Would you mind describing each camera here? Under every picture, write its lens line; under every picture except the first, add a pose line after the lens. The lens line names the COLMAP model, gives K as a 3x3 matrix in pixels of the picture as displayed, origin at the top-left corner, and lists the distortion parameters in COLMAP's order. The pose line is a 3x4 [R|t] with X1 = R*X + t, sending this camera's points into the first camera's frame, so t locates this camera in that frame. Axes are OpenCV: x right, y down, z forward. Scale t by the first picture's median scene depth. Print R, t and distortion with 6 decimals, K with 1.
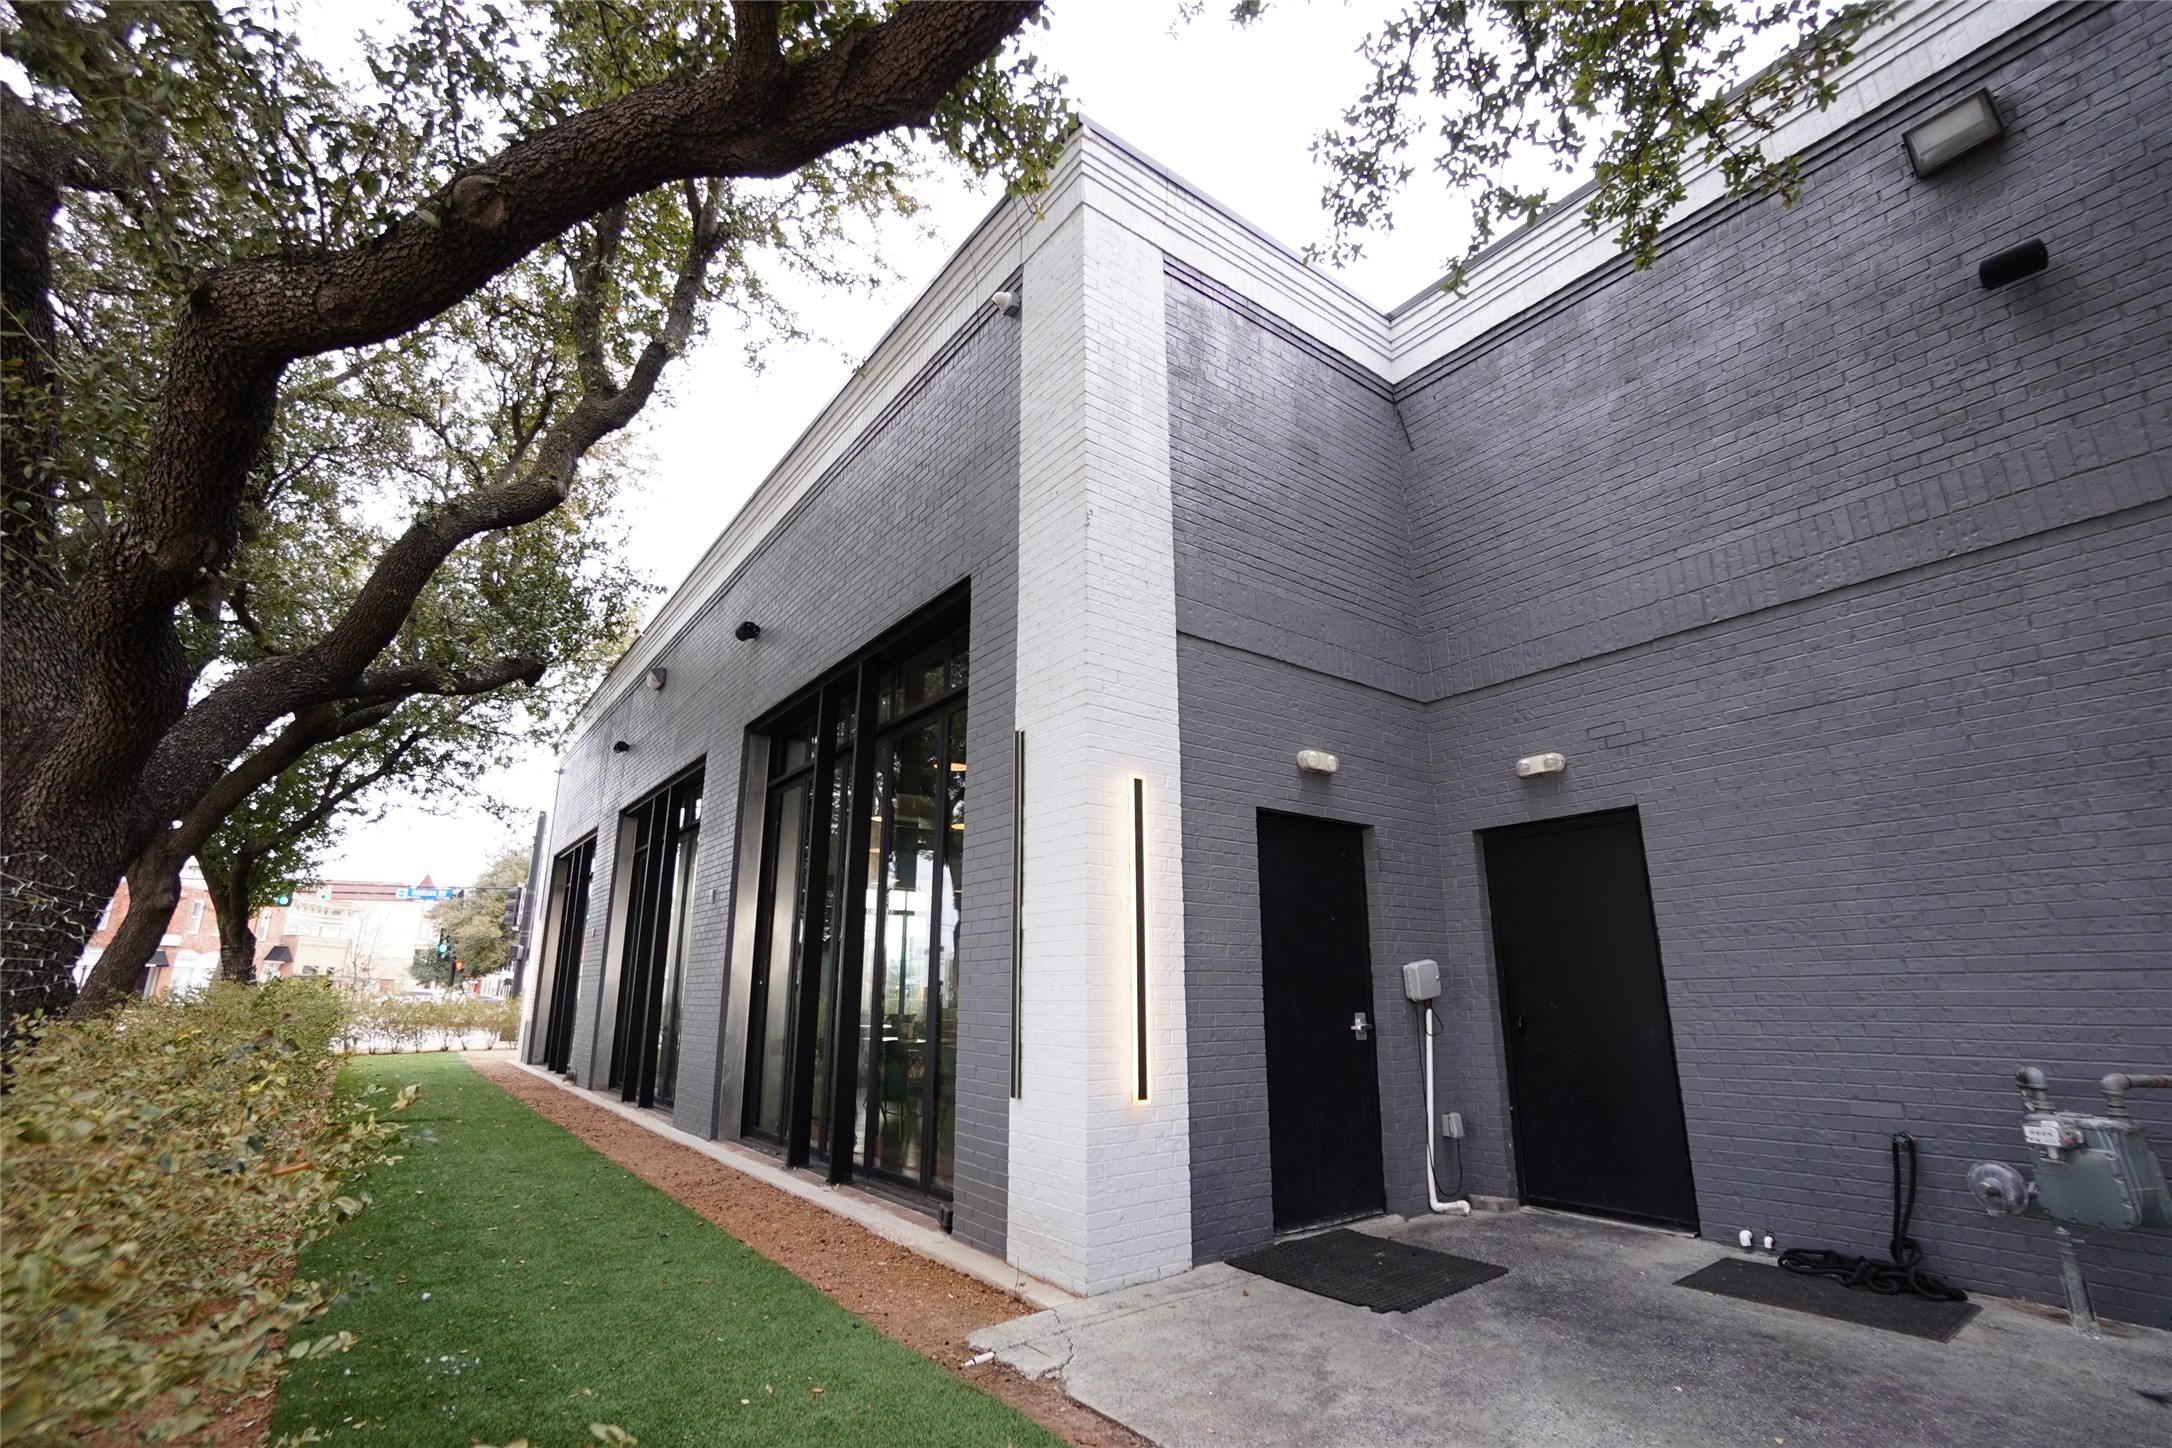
lens RADIAL K [[966.6, 0, 1083.6], [0, 966.6, 729.1], [0, 0, 1]] dist [-0.070132, 0.026894]
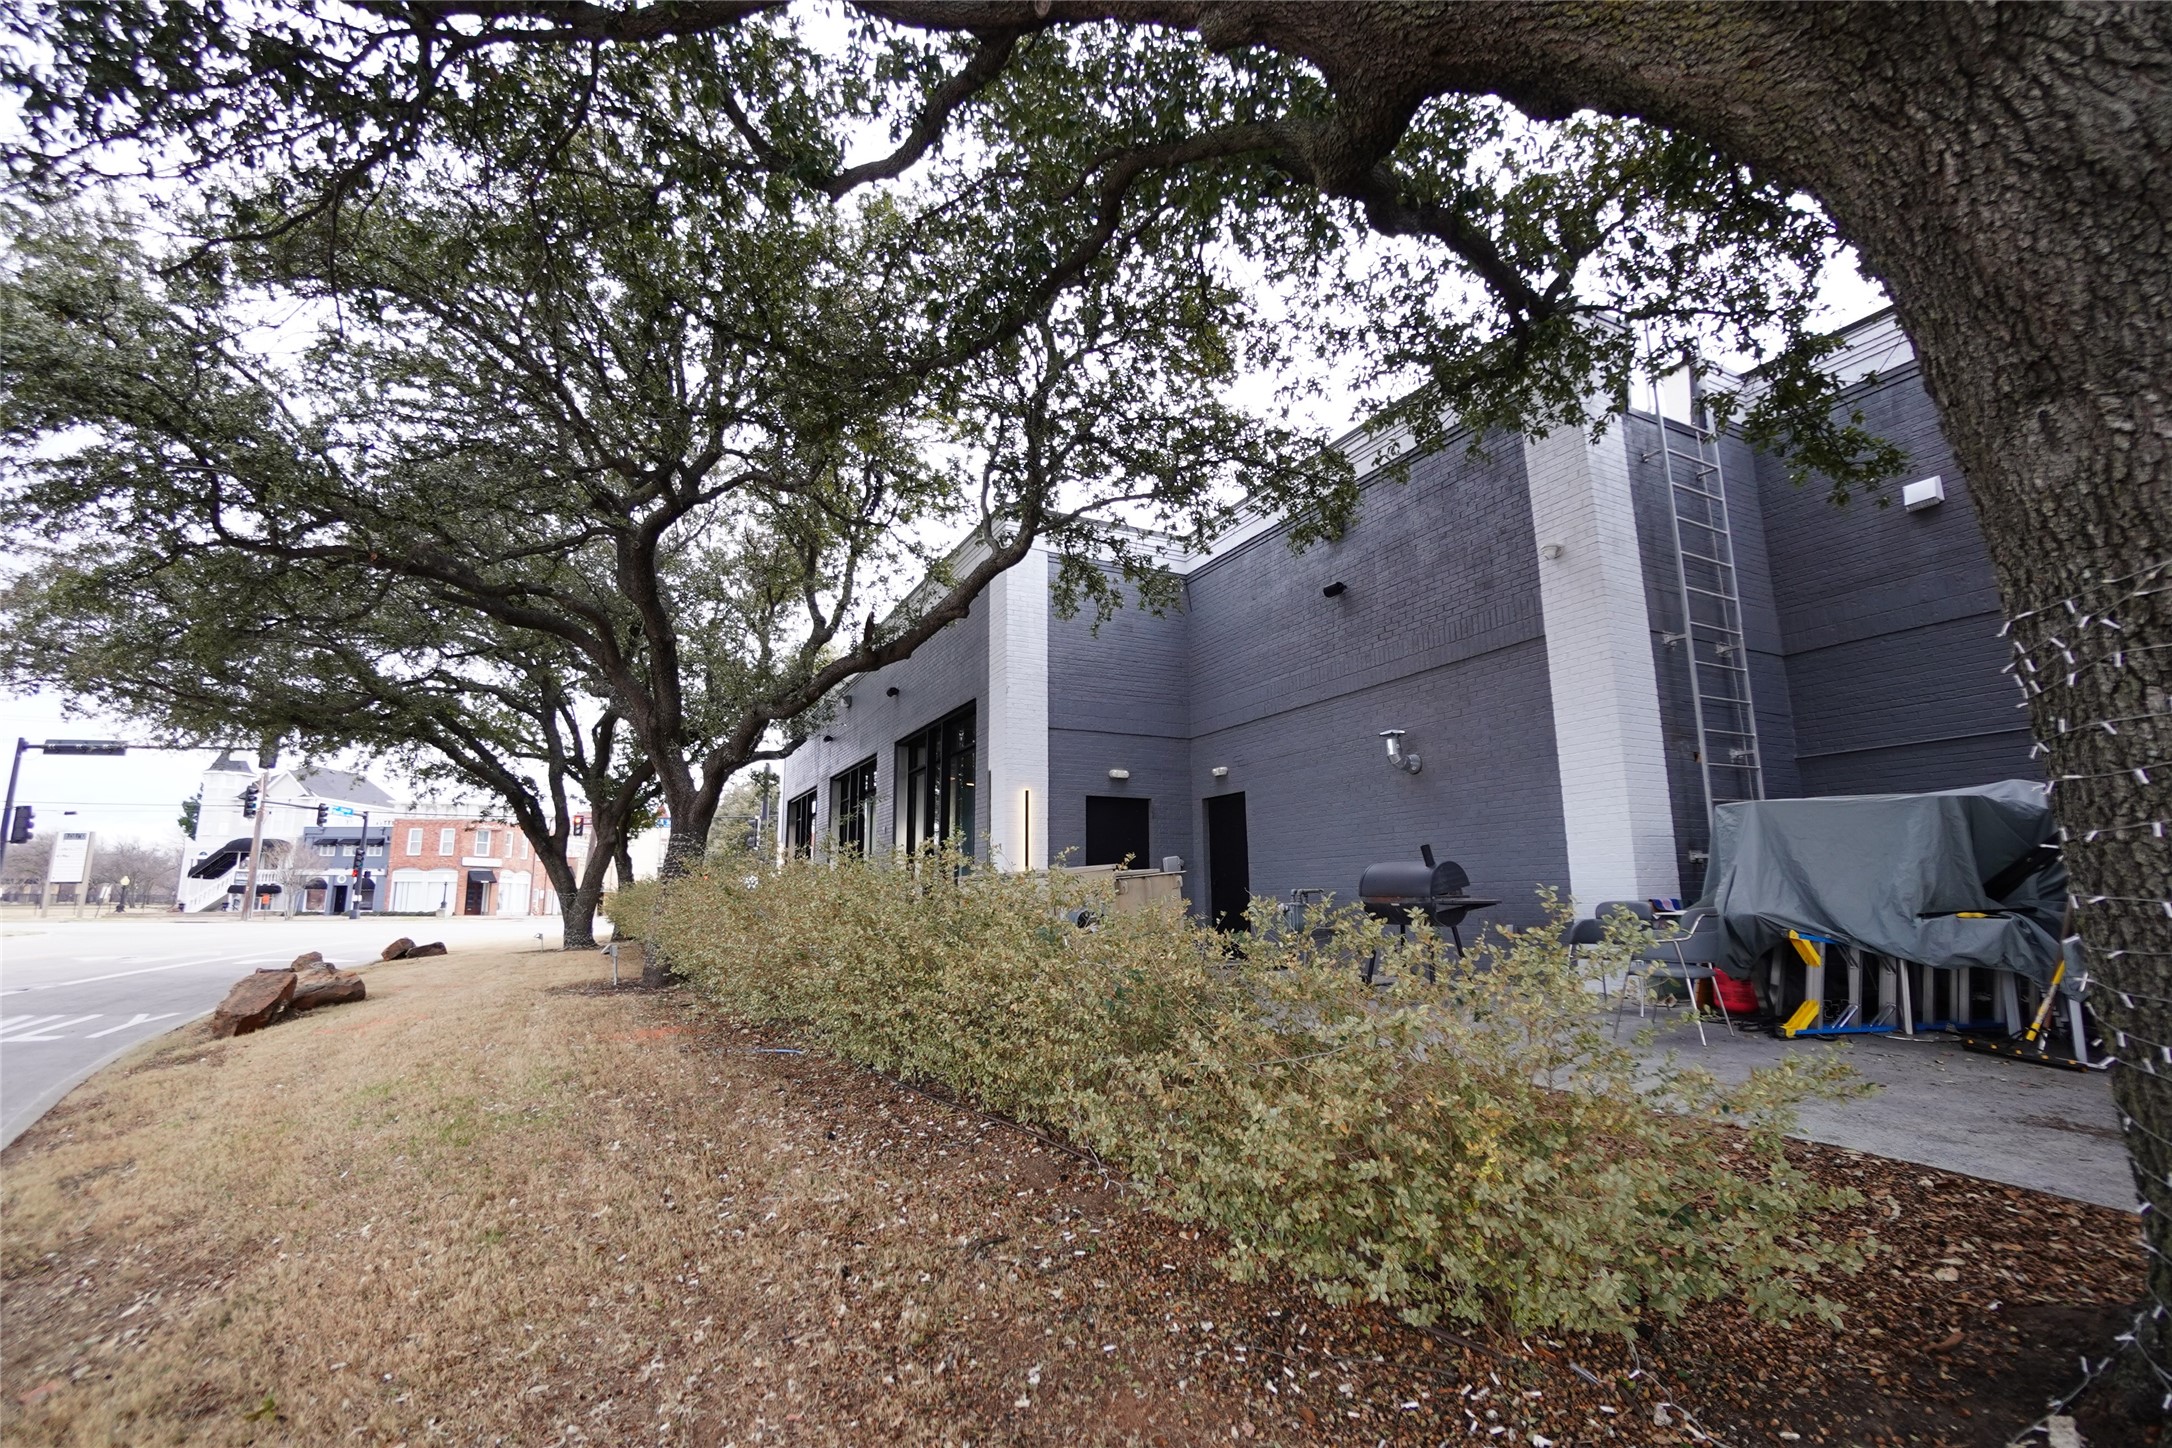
lens RADIAL K [[966.6, 0, 1083.6], [0, 966.6, 729.1], [0, 0, 1]] dist [-0.070132, 0.026894]
pose [[0.983855, -0.036772, -0.175149, 0.551640], [0.052710, 0.994793, 0.087233, -0.274408], [0.171029, -0.095056, 0.980670, -1.268200]]
